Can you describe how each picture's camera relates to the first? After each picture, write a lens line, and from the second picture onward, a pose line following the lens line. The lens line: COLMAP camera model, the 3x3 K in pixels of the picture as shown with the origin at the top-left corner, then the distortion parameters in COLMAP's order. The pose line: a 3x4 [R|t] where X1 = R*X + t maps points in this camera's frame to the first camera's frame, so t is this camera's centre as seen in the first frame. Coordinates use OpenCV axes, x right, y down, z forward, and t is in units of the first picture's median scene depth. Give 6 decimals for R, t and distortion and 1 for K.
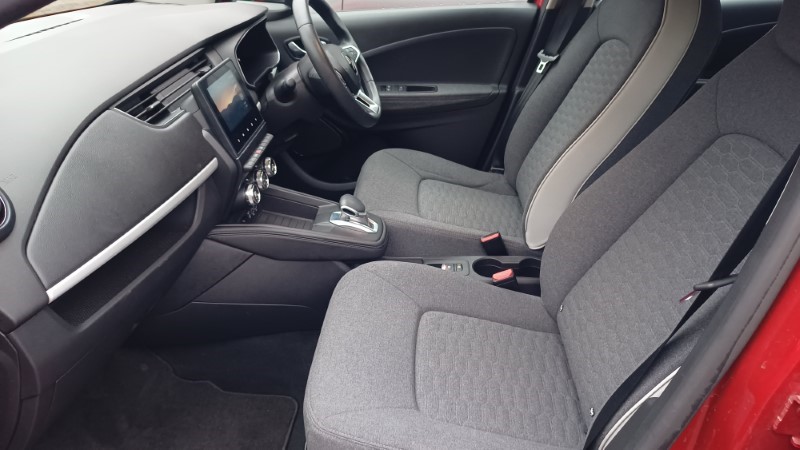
lens RADIAL K [[562.8, 0, 400.1], [0, 562.8, 226.3], [0, 0, 1]] dist [0.009357, -0.007060]
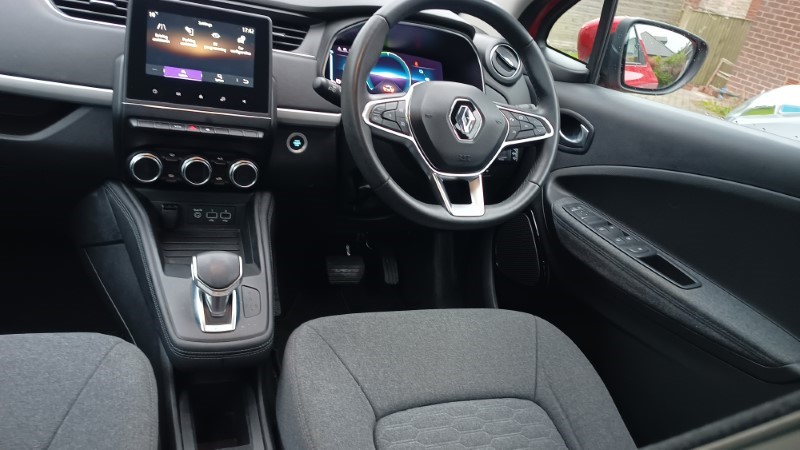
lens RADIAL K [[562.8, 0, 404.6], [0, 562.8, 224.2], [0, 0, 1]] dist [0.009357, -0.007060]
pose [[0.409216, 0.442787, -0.797798, 0.412659], [-0.618706, 0.777299, 0.114056, -0.242486], [0.670631, 0.446929, 0.592038, 0.684022]]
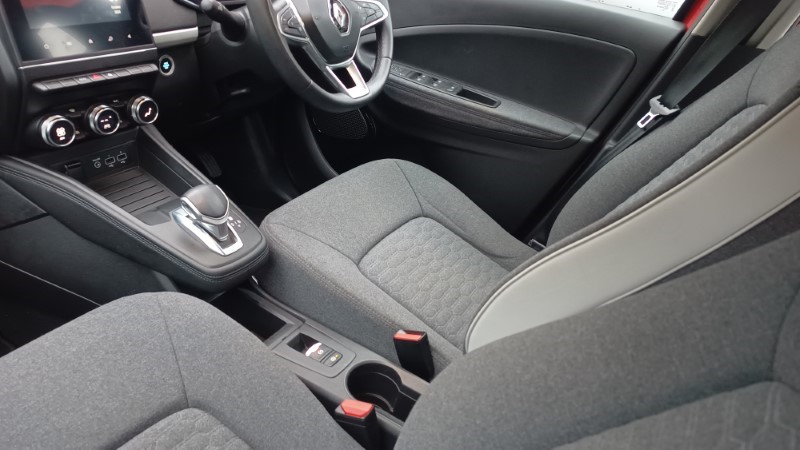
lens RADIAL K [[562.8, 0, 400.9], [0, 562.8, 226.3], [0, 0, 1]] dist [0.009357, -0.007060]
pose [[0.874324, 0.379653, -0.302360, 0.293913], [-0.383921, 0.922134, 0.047690, -0.118134], [0.296922, 0.074386, 0.952000, 0.398069]]
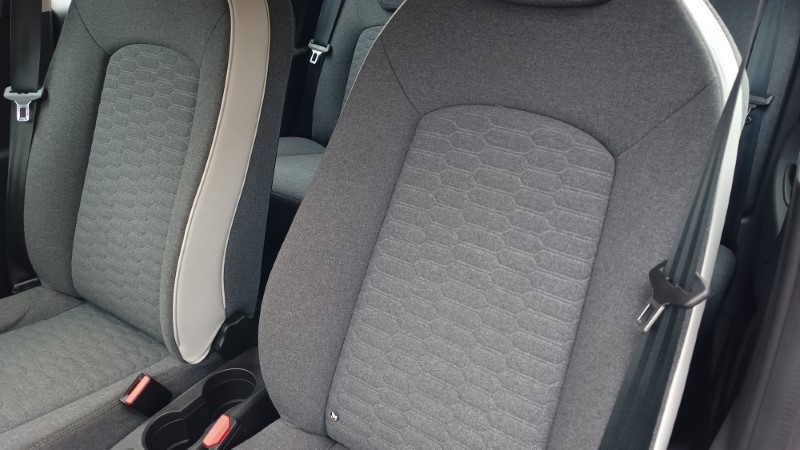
lens RADIAL K [[562.8, 0, 397.0], [0, 562.8, 228.6], [0, 0, 1]] dist [0.009357, -0.007060]
pose [[0.515136, -0.421794, 0.746140, -0.075088], [0.434027, 0.879037, 0.197268, -0.130026], [-0.739091, 0.222225, 0.635894, 0.371217]]
